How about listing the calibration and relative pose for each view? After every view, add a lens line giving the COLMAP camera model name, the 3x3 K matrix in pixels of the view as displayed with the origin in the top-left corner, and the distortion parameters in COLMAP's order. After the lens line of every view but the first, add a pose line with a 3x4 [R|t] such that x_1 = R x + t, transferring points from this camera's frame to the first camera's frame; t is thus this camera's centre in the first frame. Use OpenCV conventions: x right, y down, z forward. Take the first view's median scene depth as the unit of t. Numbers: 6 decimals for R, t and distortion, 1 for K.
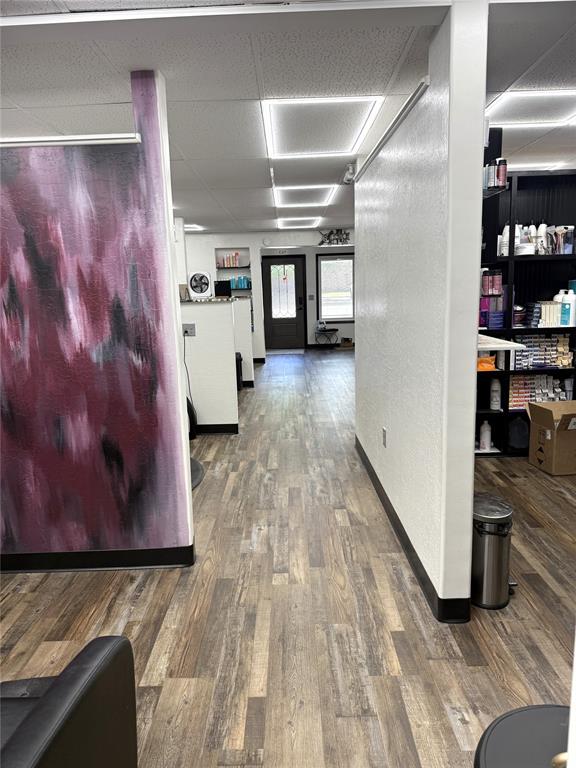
lens RADIAL K [[539.5, 0, 288.0], [0, 539.5, 384.0], [0, 0, 1]] dist [0.065855, -0.112938]
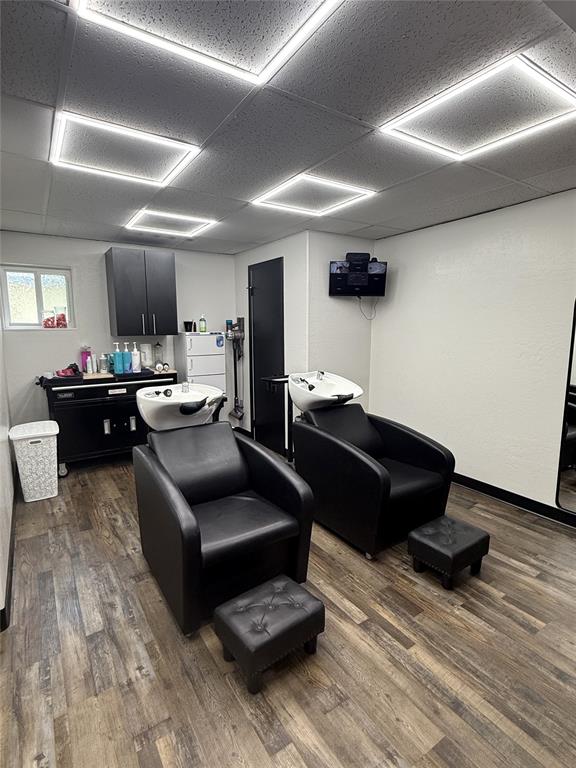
lens RADIAL K [[395.1, 0, 289.2], [0, 395.1, 385.1], [0, 0, 1]] dist [0.000872, 0.000394]
pose [[-0.835062, 0.115553, -0.537884, 0.027654], [-0.063974, 0.950665, 0.303550, -0.199904], [0.546424, 0.287894, -0.786472, 1.017906]]
